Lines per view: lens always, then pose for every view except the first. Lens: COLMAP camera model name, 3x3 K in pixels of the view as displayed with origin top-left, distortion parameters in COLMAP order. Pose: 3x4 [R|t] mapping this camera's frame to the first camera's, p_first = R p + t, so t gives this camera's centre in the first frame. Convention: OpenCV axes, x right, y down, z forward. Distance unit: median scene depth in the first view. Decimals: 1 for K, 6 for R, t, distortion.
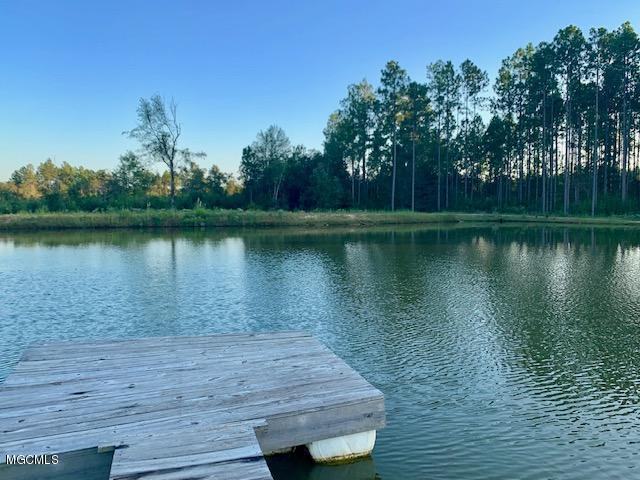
lens RADIAL K [[553.9, 0, 320.4], [0, 553.9, 234.4], [0, 0, 1]] dist [0.033092, -0.013562]
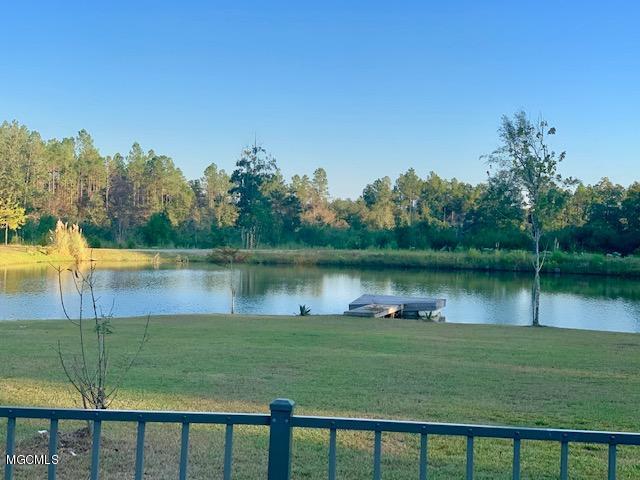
lens RADIAL K [[985.6, 0, 319.6], [0, 985.6, 239.0], [0, 0, 1]] dist [0.055754, 0.000000]
pose [[0.854481, 0.030641, -0.518577, 0.214958], [-0.057590, 0.997693, -0.035942, 0.007712], [0.516280, 0.060577, 0.854275, -0.392436]]
